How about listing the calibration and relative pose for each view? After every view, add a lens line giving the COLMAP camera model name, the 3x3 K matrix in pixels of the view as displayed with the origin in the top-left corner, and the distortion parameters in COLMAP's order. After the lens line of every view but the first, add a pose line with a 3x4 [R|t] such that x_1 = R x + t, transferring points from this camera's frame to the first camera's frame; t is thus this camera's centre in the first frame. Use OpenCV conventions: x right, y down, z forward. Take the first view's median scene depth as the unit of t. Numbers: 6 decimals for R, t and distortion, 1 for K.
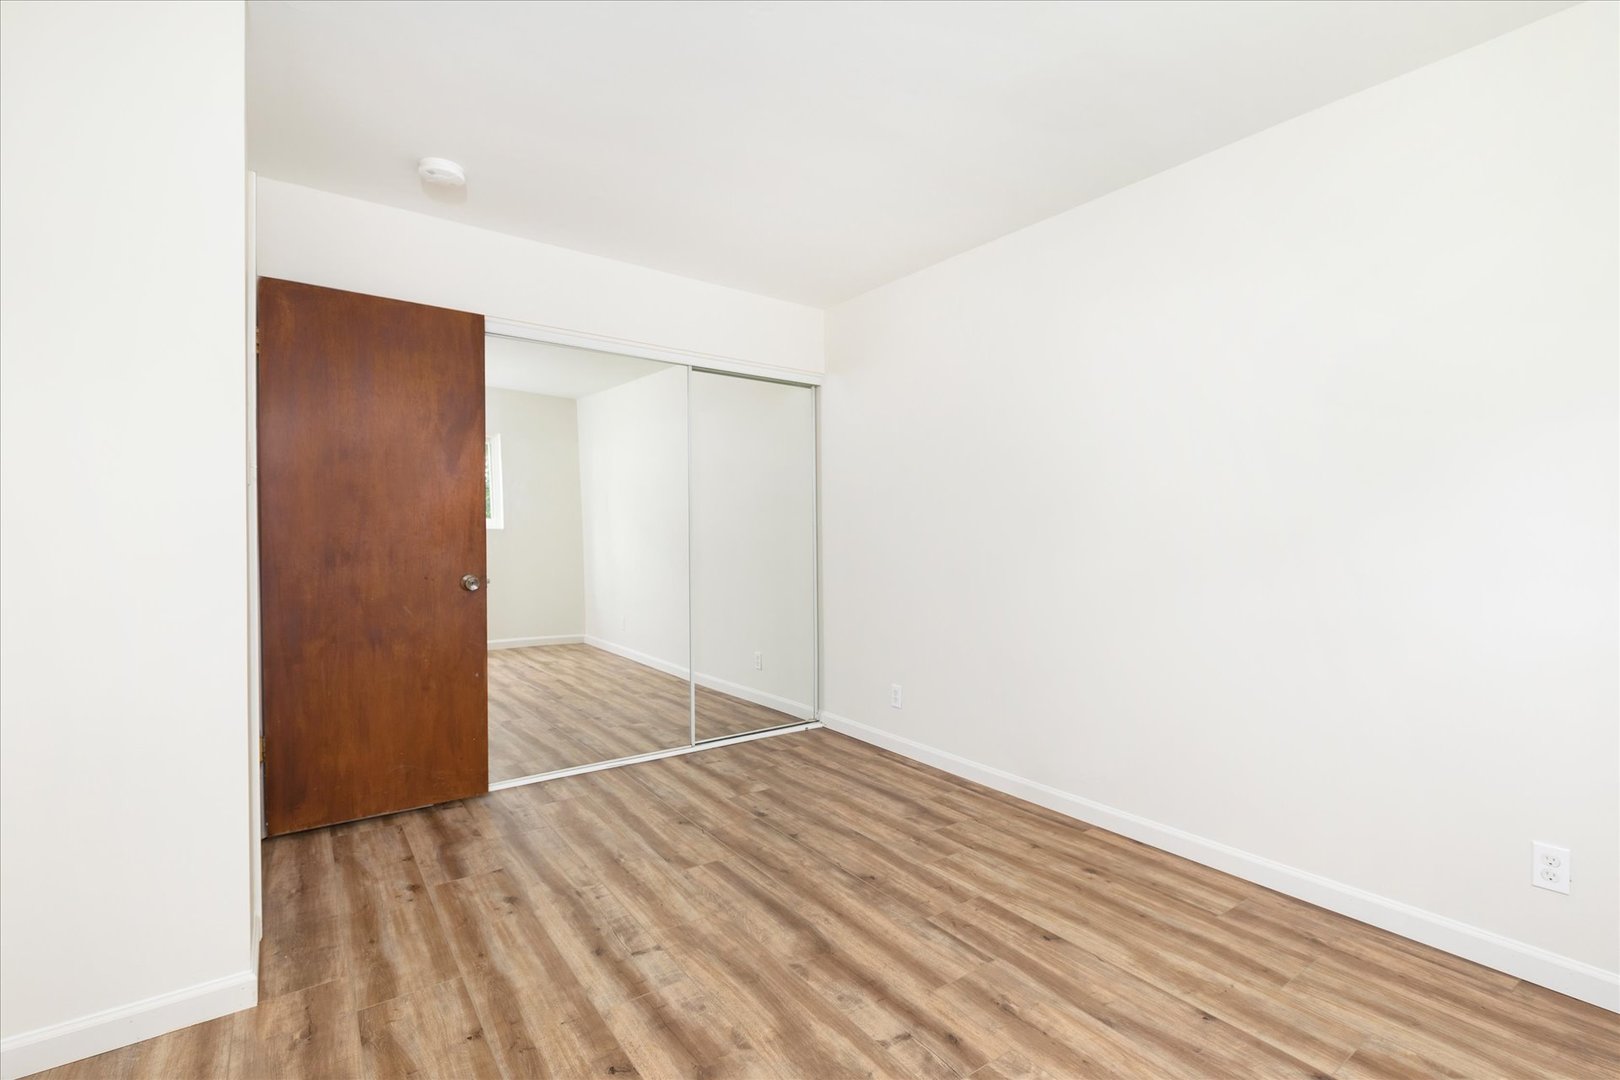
lens RADIAL K [[741.0, 0, 819.4], [0, 741.0, 537.8], [0, 0, 1]] dist [-0.010441, -0.000181]
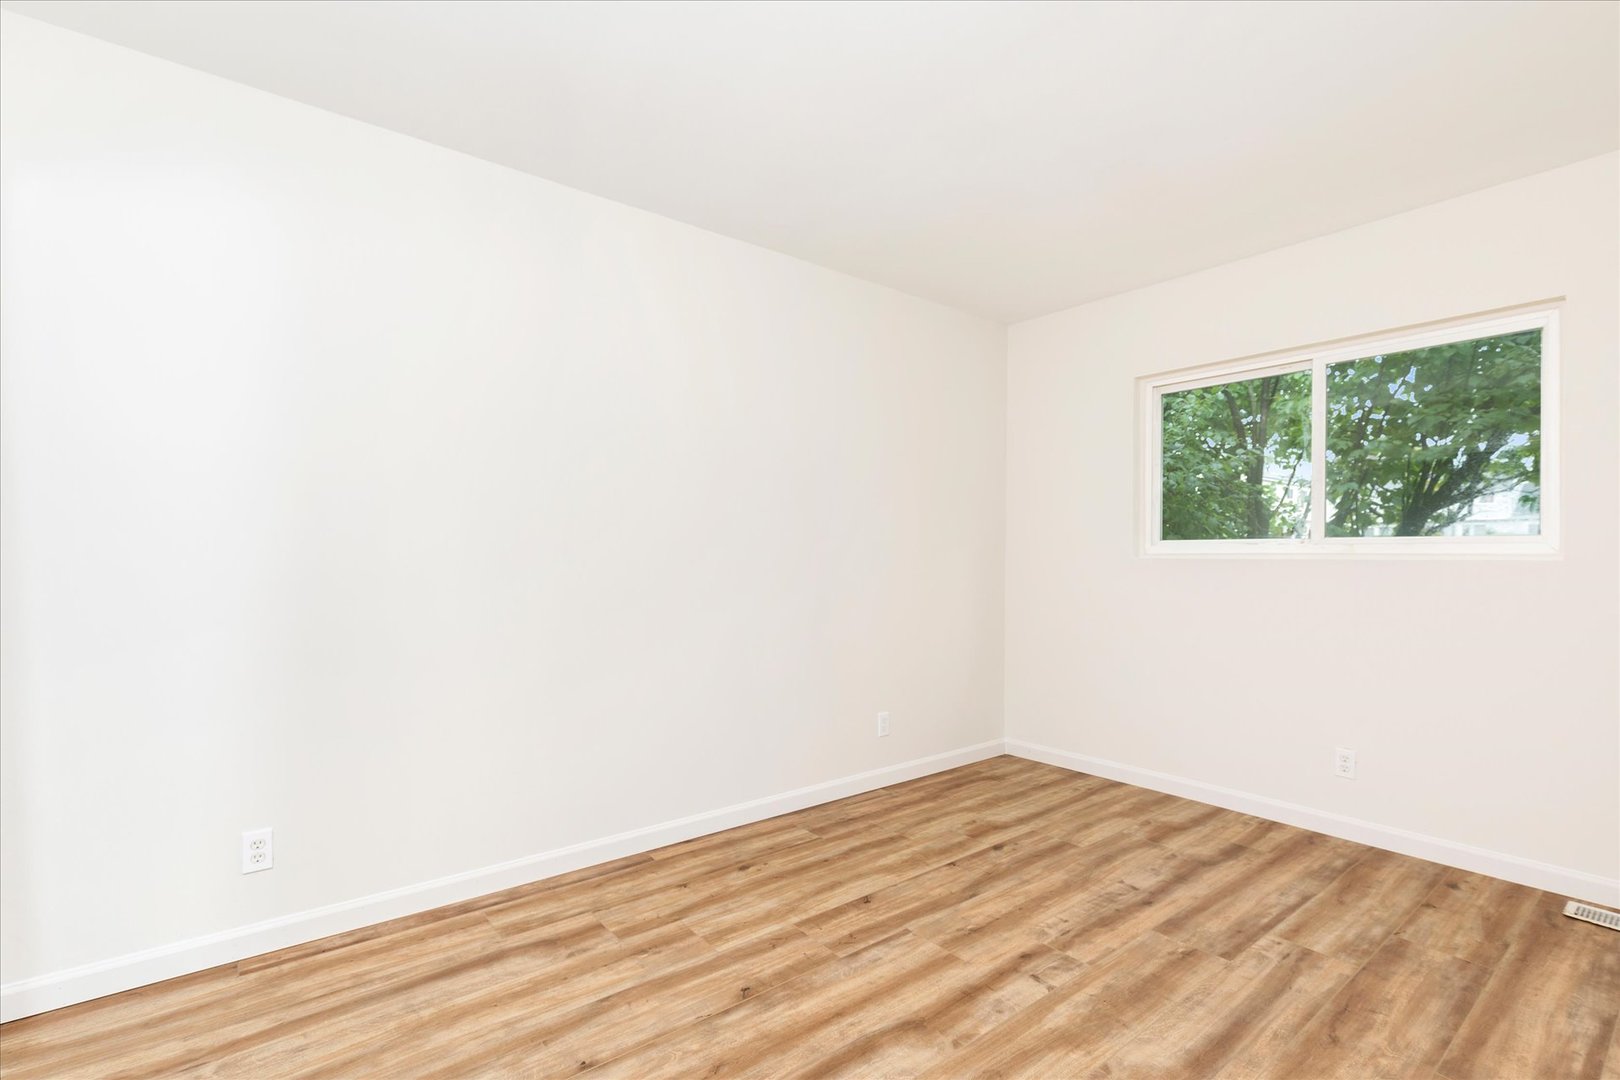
lens RADIAL K [[741.0, 0, 819.3], [0, 741.0, 542.2], [0, 0, 1]] dist [-0.010441, -0.000181]
pose [[-0.039974, 0.005014, 0.999188, -0.745761], [0.008196, 0.999955, -0.004689, -0.016545], [-0.999167, 0.008002, -0.040013, 0.975124]]
